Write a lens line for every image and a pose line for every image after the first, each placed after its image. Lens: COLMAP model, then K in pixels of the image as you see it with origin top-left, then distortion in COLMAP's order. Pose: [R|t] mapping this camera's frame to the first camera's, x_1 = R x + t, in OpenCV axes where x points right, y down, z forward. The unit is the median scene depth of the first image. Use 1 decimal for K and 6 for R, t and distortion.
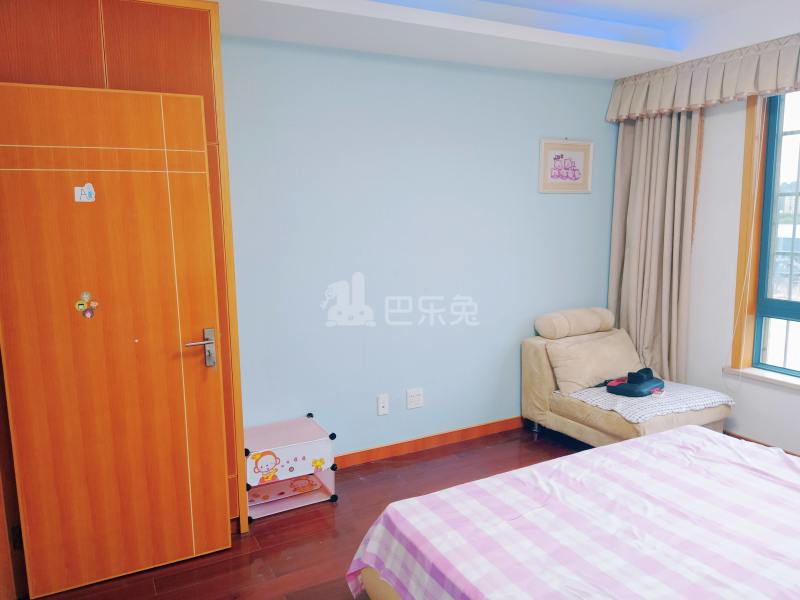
lens RADIAL K [[591.3, 0, 403.6], [0, 591.3, 301.7], [0, 0, 1]] dist [0.088026, -0.125475]
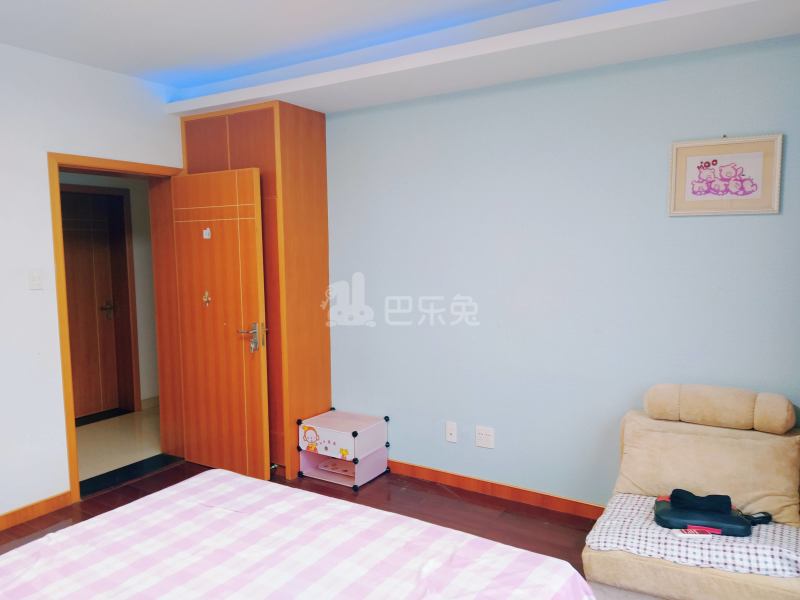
lens RADIAL K [[591.3, 0, 403.6], [0, 591.3, 301.7], [0, 0, 1]] dist [0.088026, -0.125475]
pose [[0.503483, 0.090208, -0.859283, 0.971796], [-0.121944, 0.991998, 0.032689, -0.087805], [0.855357, 0.088326, 0.510454, 0.492535]]
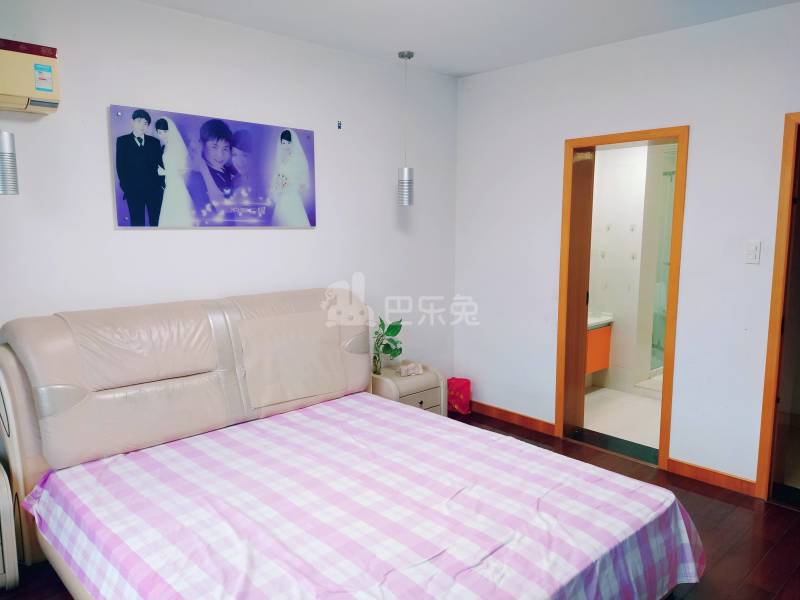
lens RADIAL K [[591.3, 0, 403.6], [0, 591.3, 301.7], [0, 0, 1]] dist [0.088026, -0.125475]
pose [[-0.967298, 0.048322, -0.248999, 0.529054], [-0.022624, 0.961335, 0.274450, -0.208796], [0.252633, 0.271109, -0.928804, 1.357892]]
